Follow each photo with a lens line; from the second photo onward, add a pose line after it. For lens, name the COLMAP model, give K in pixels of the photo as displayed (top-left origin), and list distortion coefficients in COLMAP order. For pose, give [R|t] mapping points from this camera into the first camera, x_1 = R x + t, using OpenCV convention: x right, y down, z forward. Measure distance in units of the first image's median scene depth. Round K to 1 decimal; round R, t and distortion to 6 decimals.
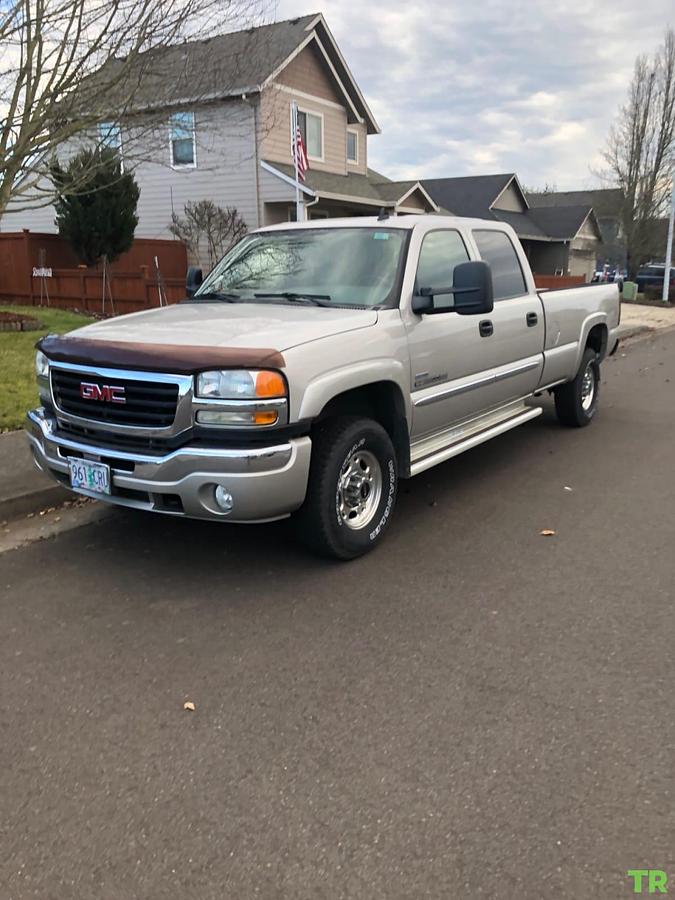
lens RADIAL K [[755.9, 0, 337.5], [0, 755.9, 450.0], [0, 0, 1]] dist [0.023280, 0.002530]
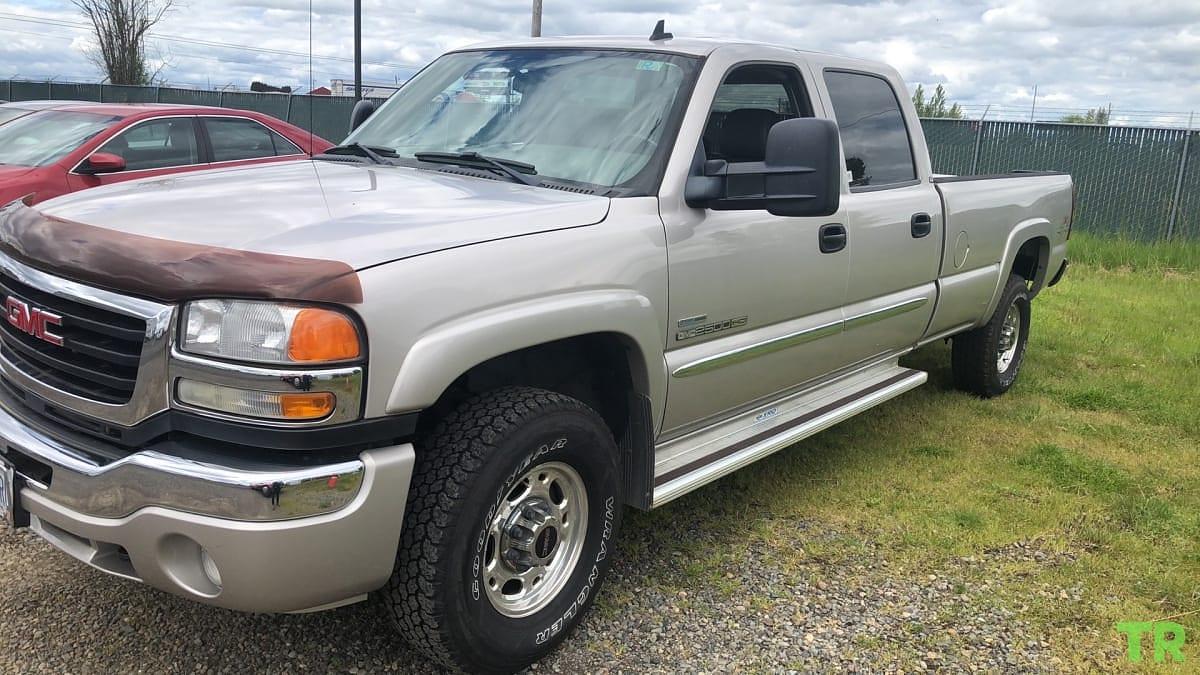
lens RADIAL K [[902.5, 0, 604.8], [0, 902.5, 358.3], [0, 0, 1]] dist [0.056148, -0.000648]
pose [[0.991867, 0.085100, -0.094651, 0.122550], [-0.084114, 0.996353, 0.014364, -0.081516], [0.095528, -0.006286, 0.995407, 0.368974]]
